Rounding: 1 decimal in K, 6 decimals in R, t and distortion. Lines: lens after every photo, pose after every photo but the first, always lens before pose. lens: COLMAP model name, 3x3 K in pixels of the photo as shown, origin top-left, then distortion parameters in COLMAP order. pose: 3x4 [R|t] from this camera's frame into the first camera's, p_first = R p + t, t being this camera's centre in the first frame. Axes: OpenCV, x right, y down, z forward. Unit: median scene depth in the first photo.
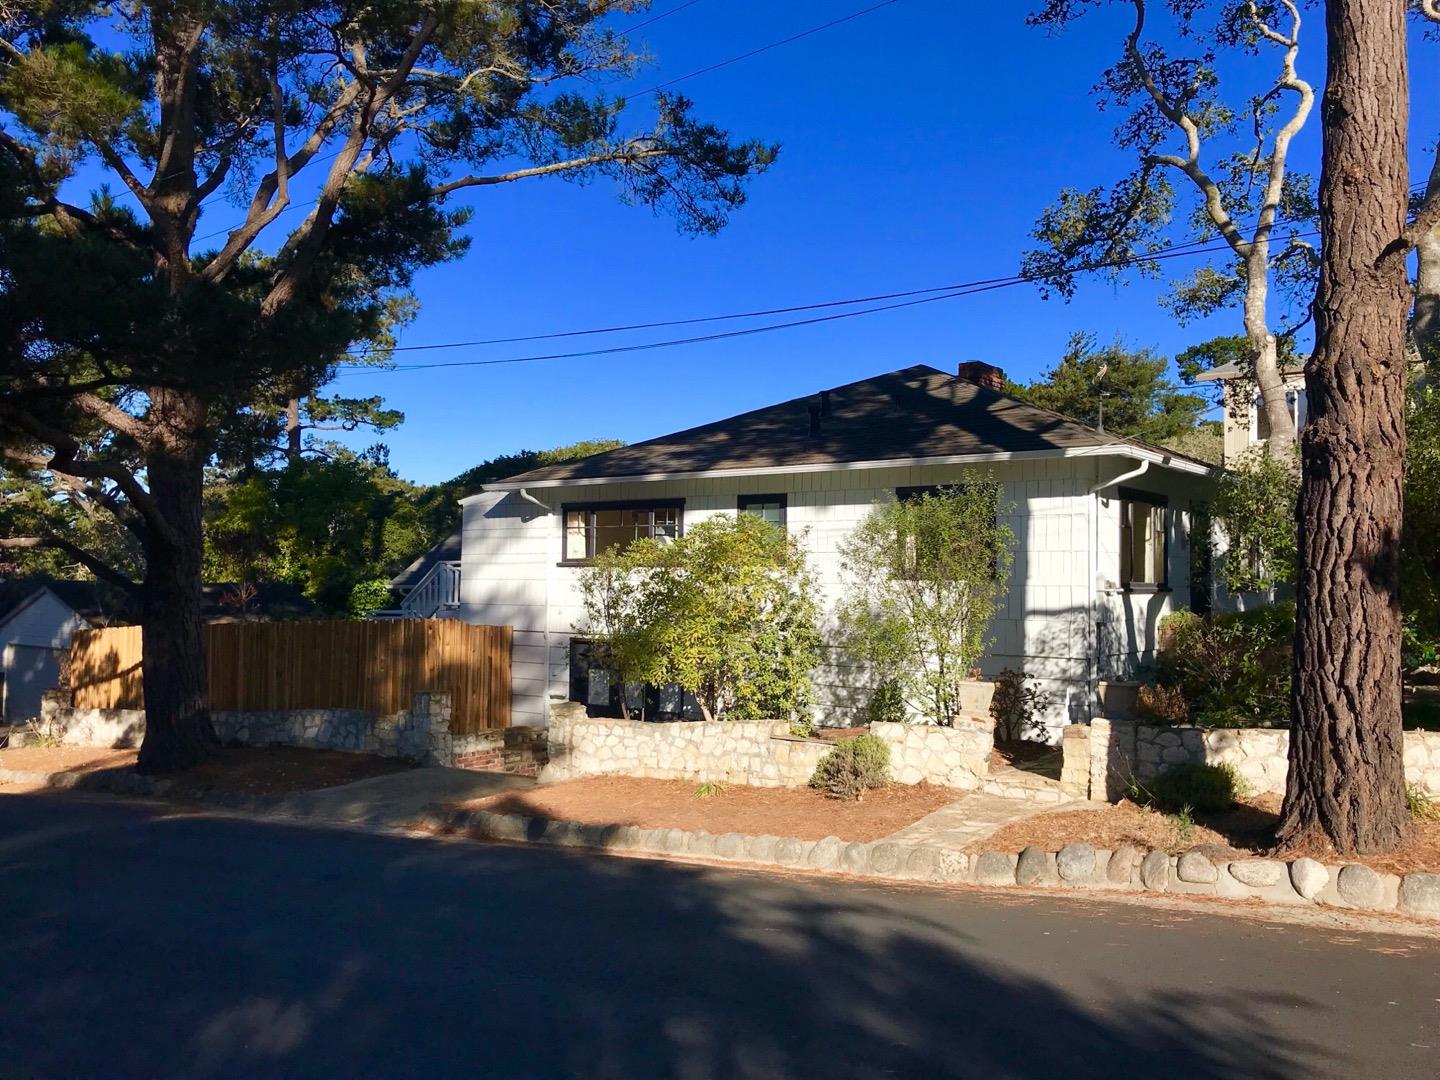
lens RADIAL K [[1153.0, 0, 720.3], [0, 1153.0, 537.5], [0, 0, 1]] dist [0.032726, -0.006036]
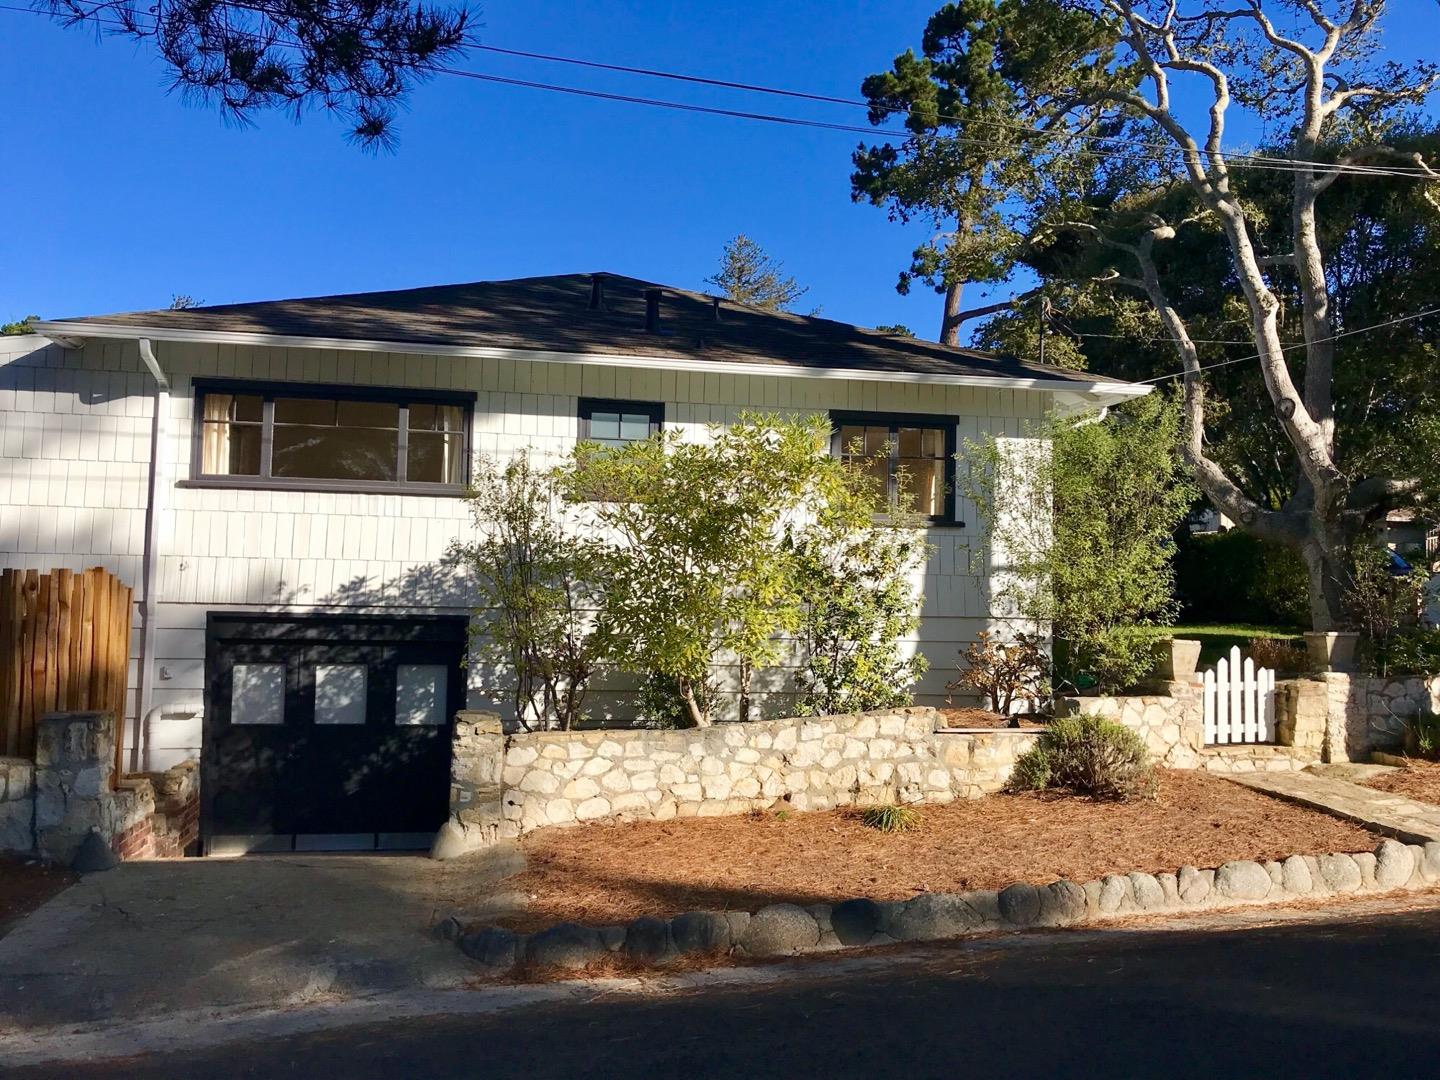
lens RADIAL K [[1153.0, 0, 719.9], [0, 1153.0, 540.6], [0, 0, 1]] dist [0.032726, -0.006036]
pose [[0.673909, 0.039191, 0.737774, -0.541412], [-0.042656, 0.998990, -0.014103, 0.068498], [-0.737582, -0.021967, 0.674901, 0.590592]]
